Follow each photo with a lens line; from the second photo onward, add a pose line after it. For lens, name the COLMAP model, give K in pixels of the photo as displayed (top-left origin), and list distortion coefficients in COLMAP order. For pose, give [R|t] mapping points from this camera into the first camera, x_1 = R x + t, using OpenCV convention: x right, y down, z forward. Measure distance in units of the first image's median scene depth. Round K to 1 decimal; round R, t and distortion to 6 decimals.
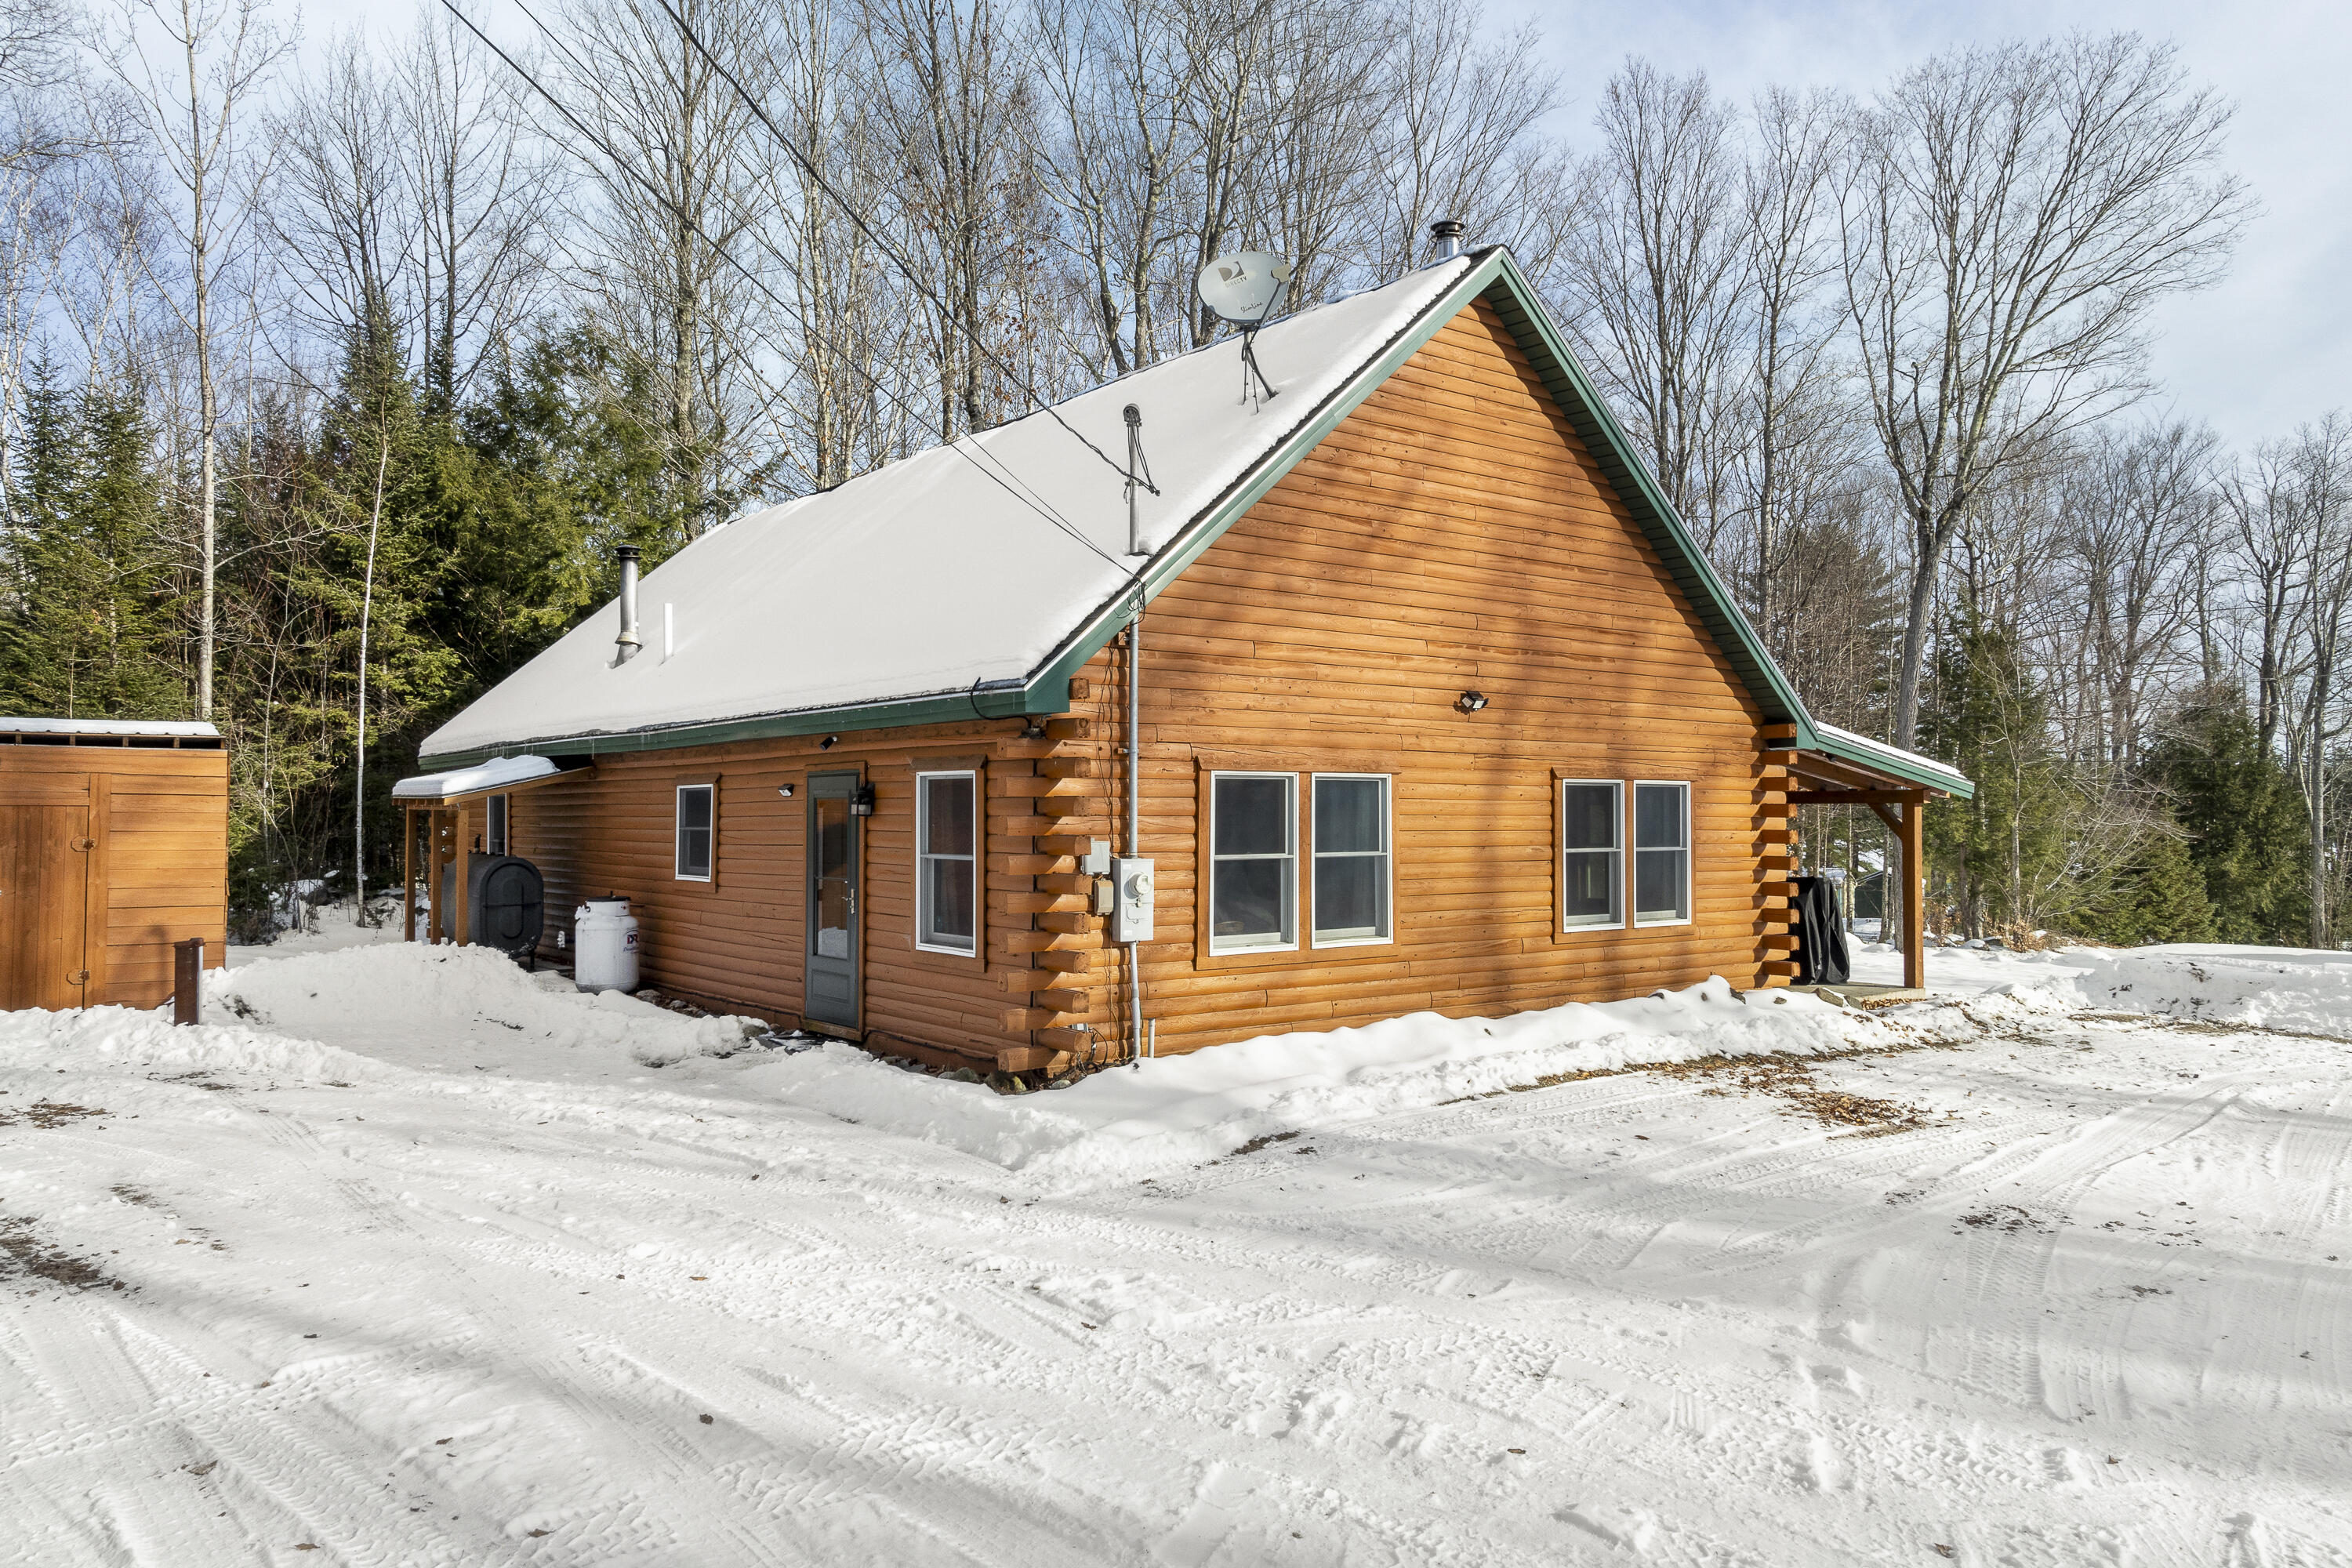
lens RADIAL K [[1622.9, 0, 1166.6], [0, 1622.9, 774.1], [0, 0, 1]] dist [-0.012863, -0.005377]
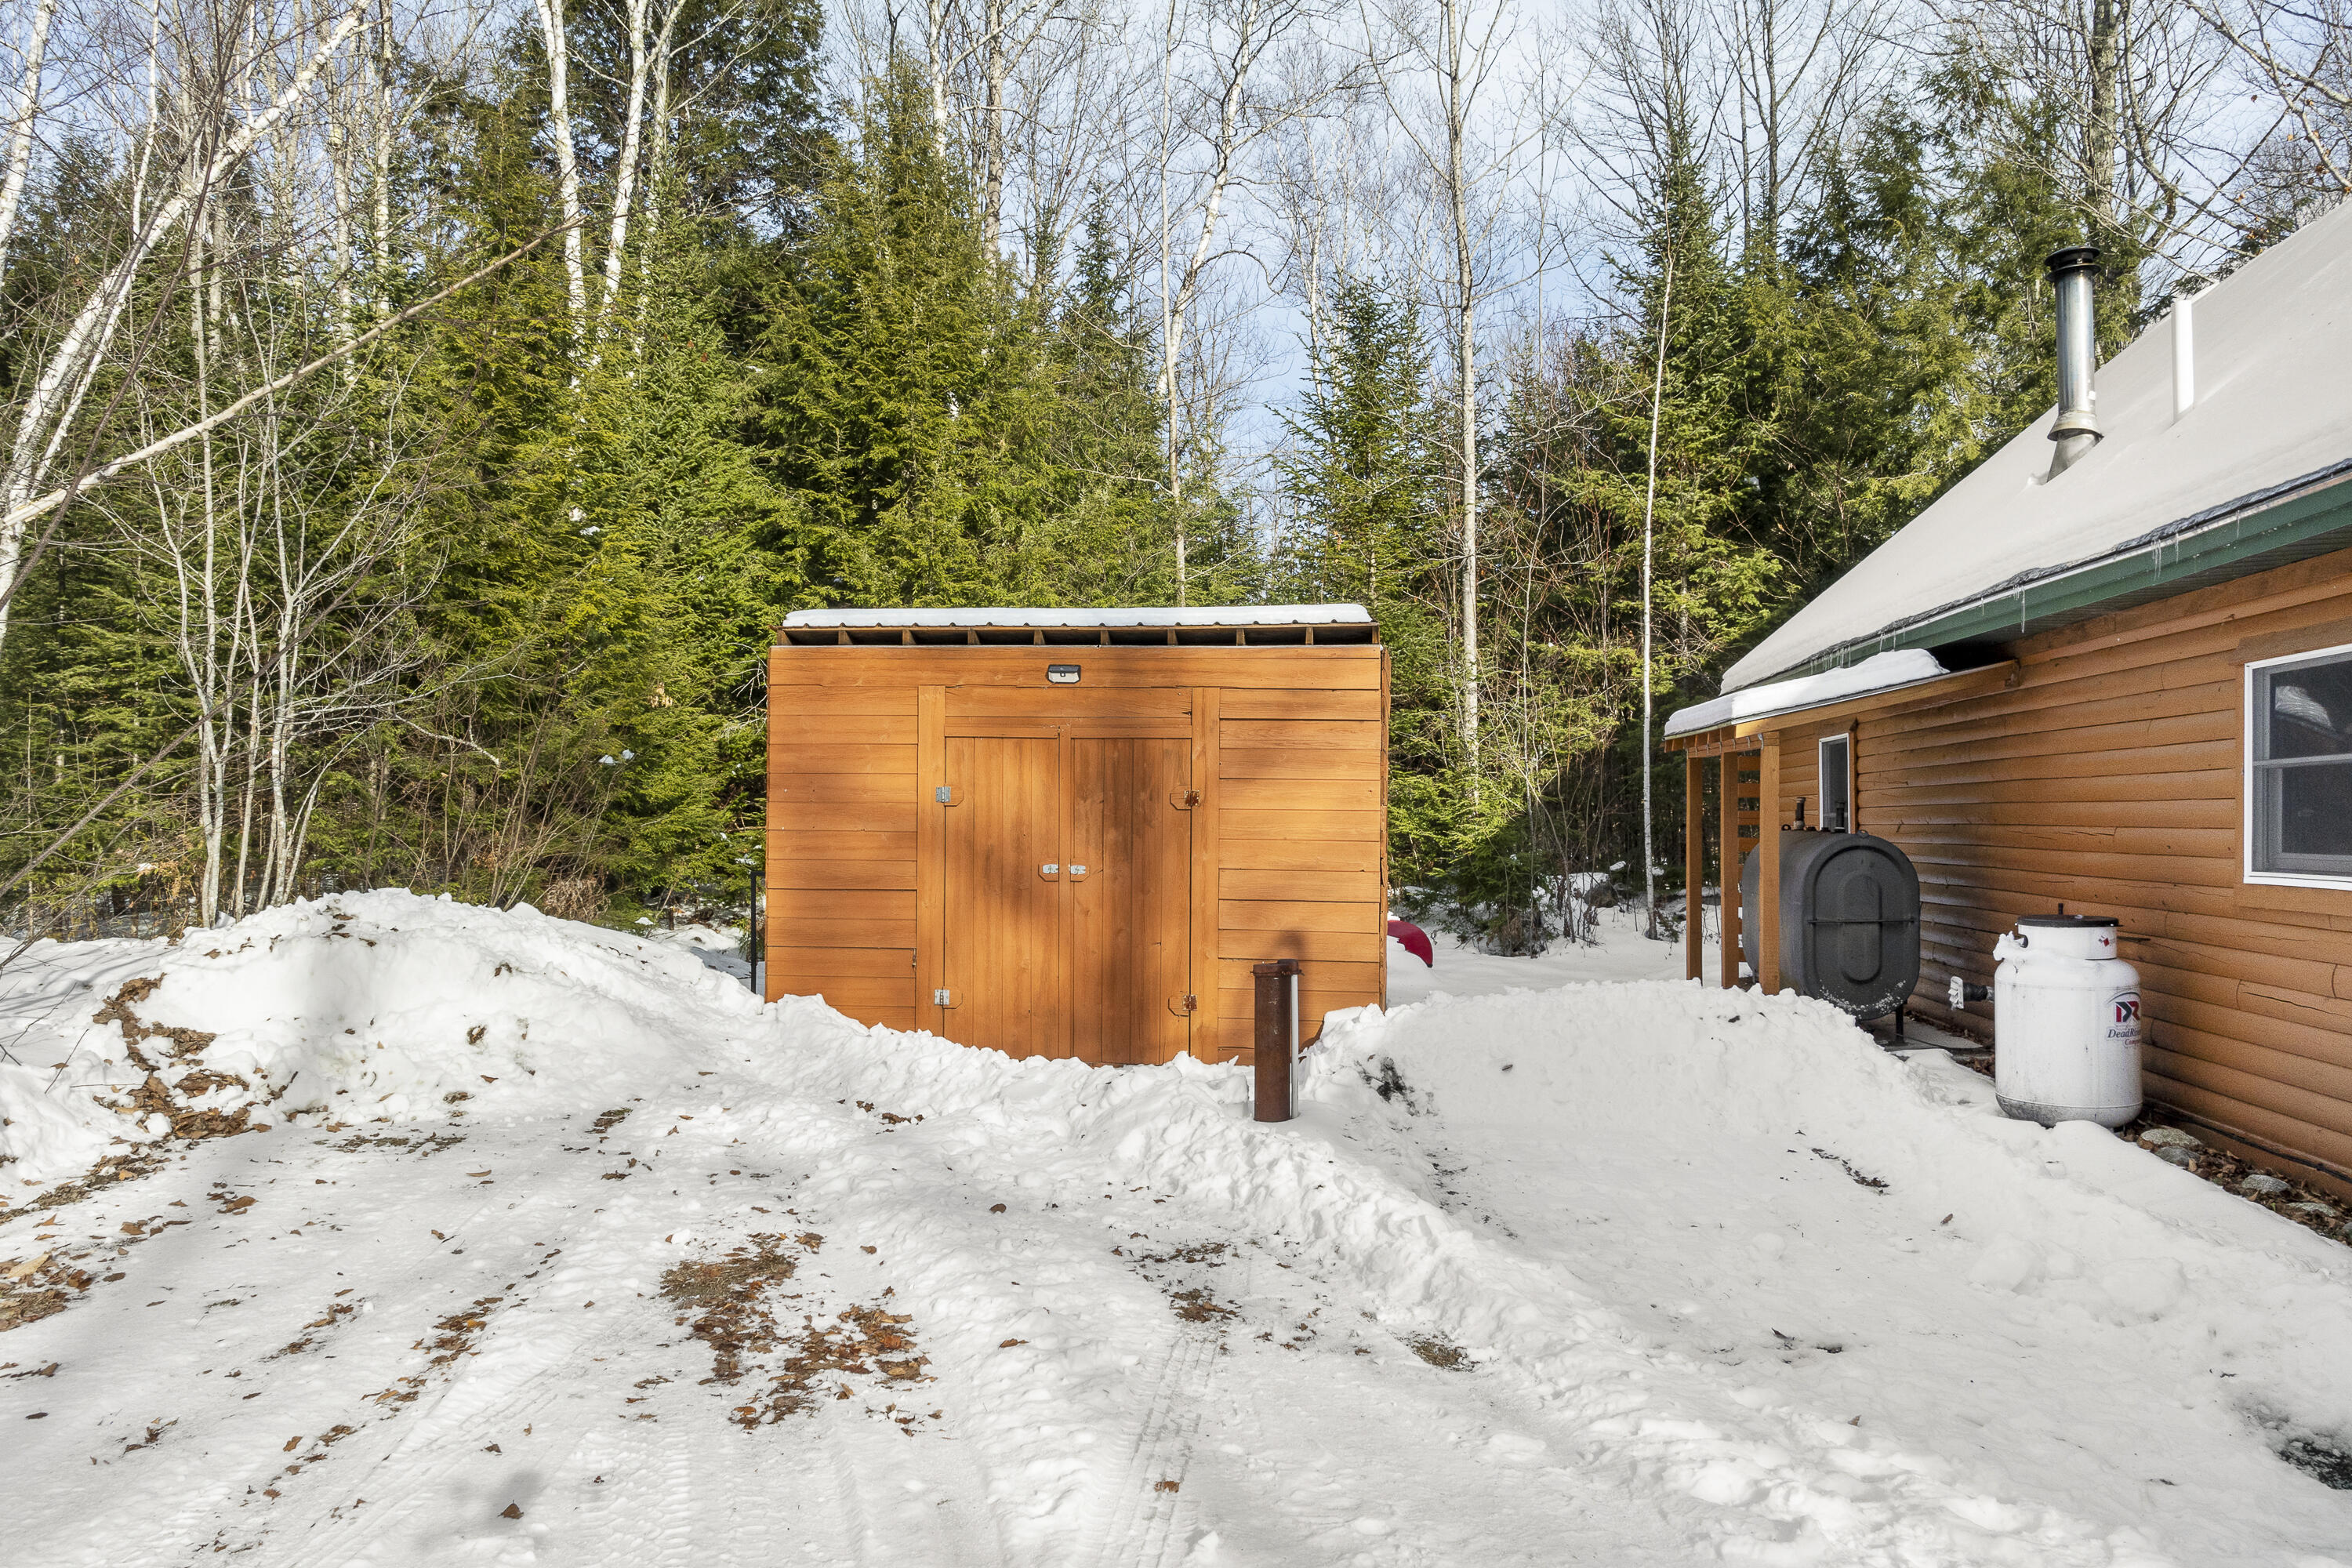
lens RADIAL K [[1635.9, 0, 1176.0], [0, 1635.9, 784.0], [0, 0, 1]] dist [-0.005078, -0.005293]
pose [[0.711533, -0.009541, -0.702588, -0.183252], [0.011126, 0.999935, -0.002311, 0.033209], [0.702564, -0.006173, 0.711594, 0.451655]]
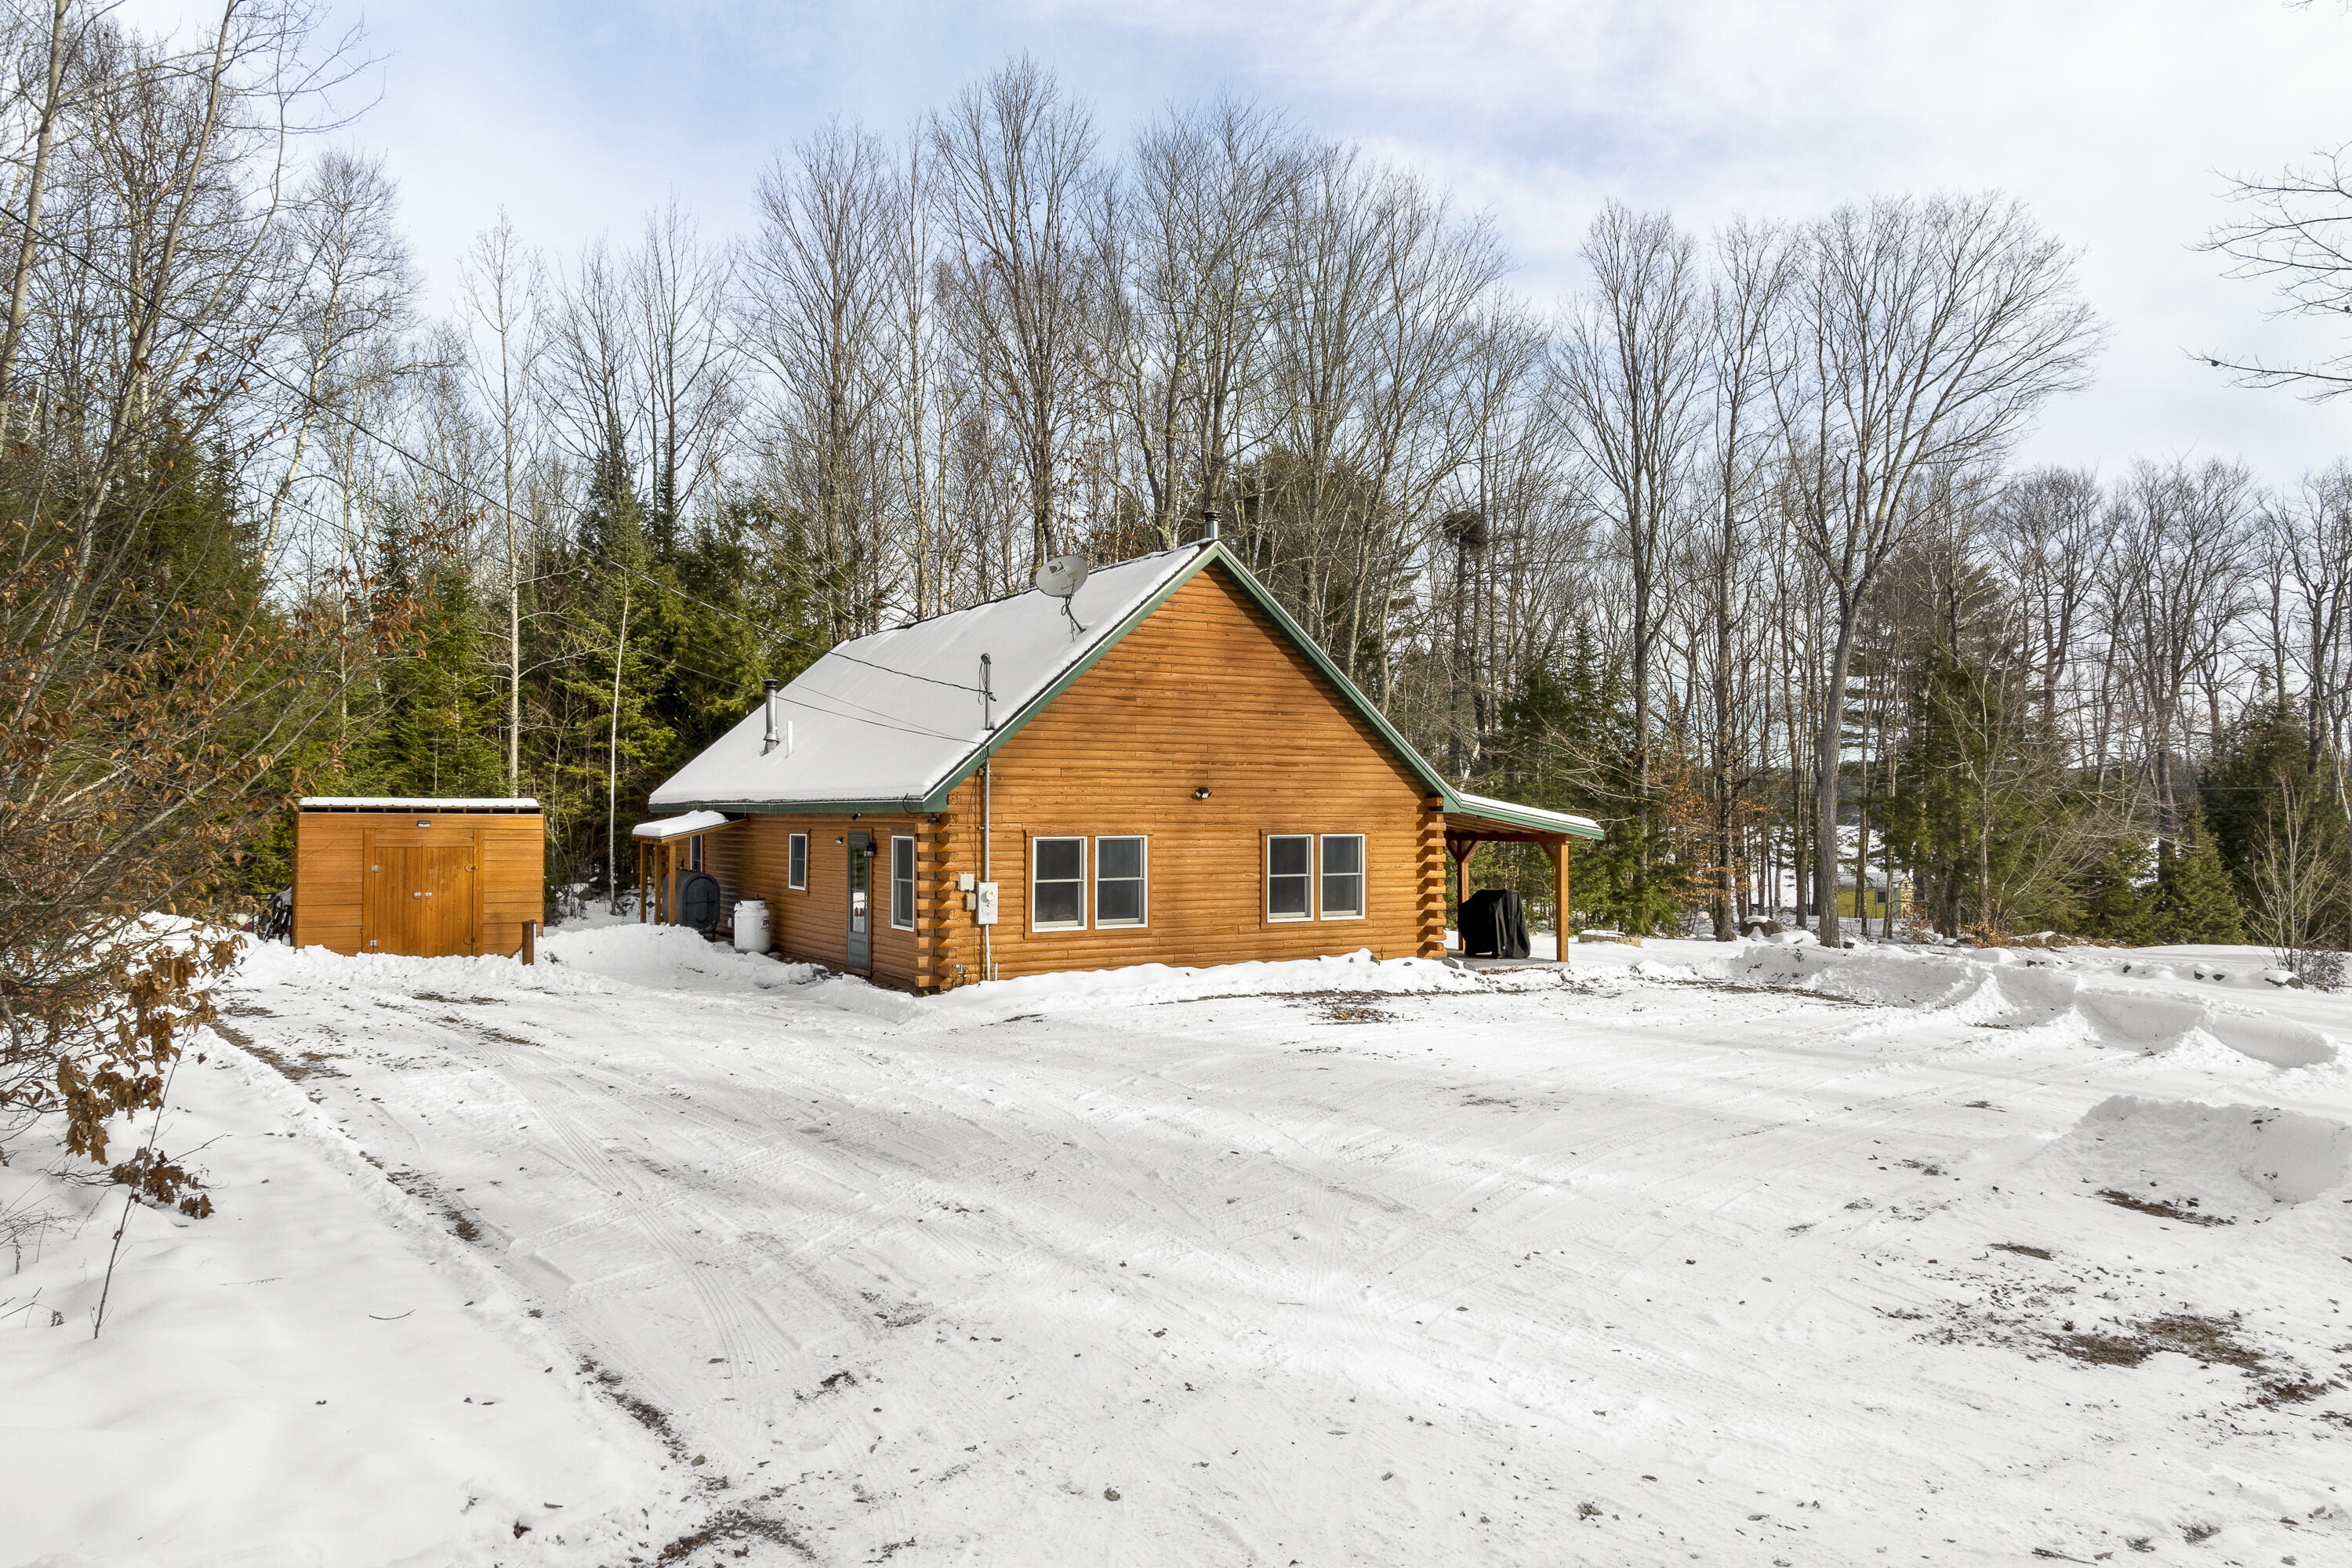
lens RADIAL K [[1635.9, 0, 1176.0], [0, 1635.9, 784.0], [0, 0, 1]] dist [-0.005078, -0.005293]
pose [[0.992125, -0.002129, -0.125230, 0.295824], [0.003334, 0.999950, 0.009414, -0.055664], [0.125204, -0.009758, 0.992083, -0.616674]]
